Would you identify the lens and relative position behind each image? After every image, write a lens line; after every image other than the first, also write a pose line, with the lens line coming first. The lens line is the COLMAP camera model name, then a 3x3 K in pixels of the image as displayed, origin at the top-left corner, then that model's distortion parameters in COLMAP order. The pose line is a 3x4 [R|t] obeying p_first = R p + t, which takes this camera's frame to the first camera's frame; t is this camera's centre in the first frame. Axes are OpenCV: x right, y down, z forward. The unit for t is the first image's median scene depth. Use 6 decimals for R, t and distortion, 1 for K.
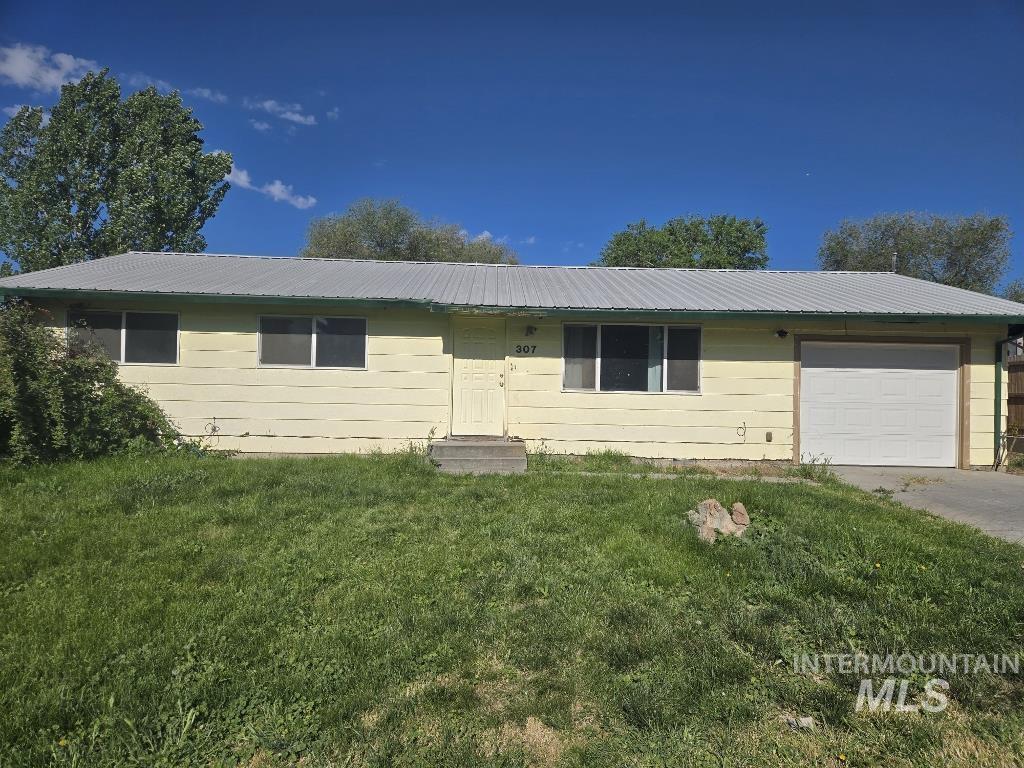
lens RADIAL K [[684.5, 0, 509.4], [0, 684.5, 383.1], [0, 0, 1]] dist [0.075454, -0.052872]
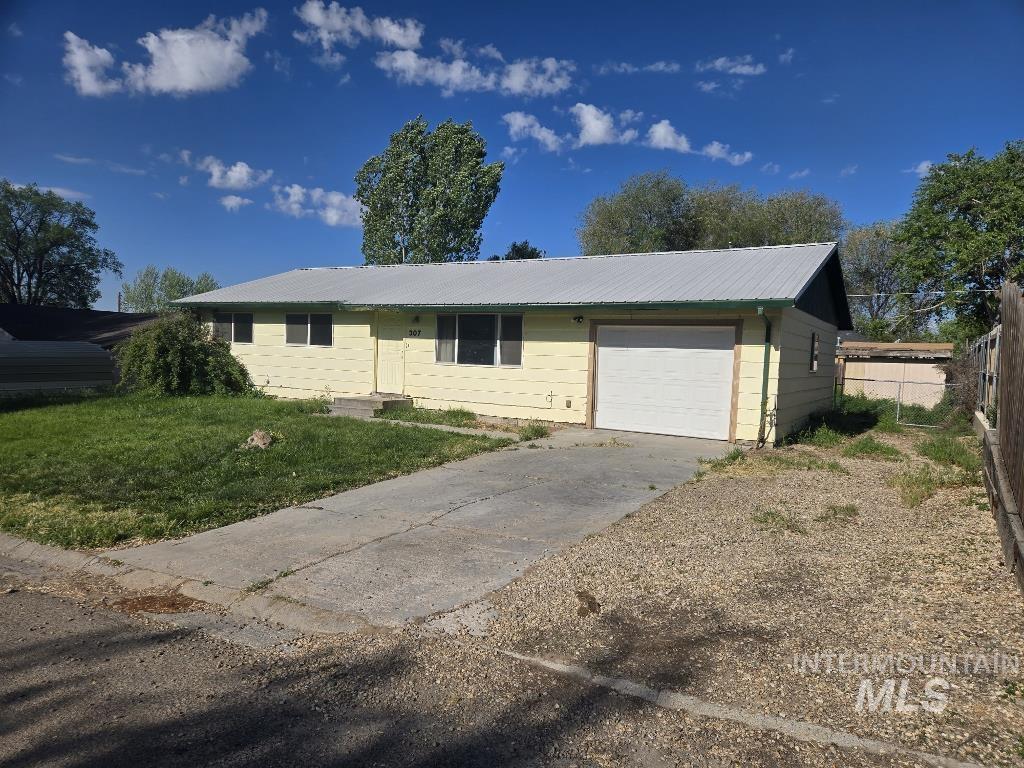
lens RADIAL K [[684.5, 0, 515.1], [0, 684.5, 385.9], [0, 0, 1]] dist [0.075454, -0.052872]
pose [[0.833568, 0.035784, -0.551256, 0.971028], [-0.002825, 0.998163, 0.060522, -0.027260], [0.552409, -0.048892, 0.832138, -0.059644]]
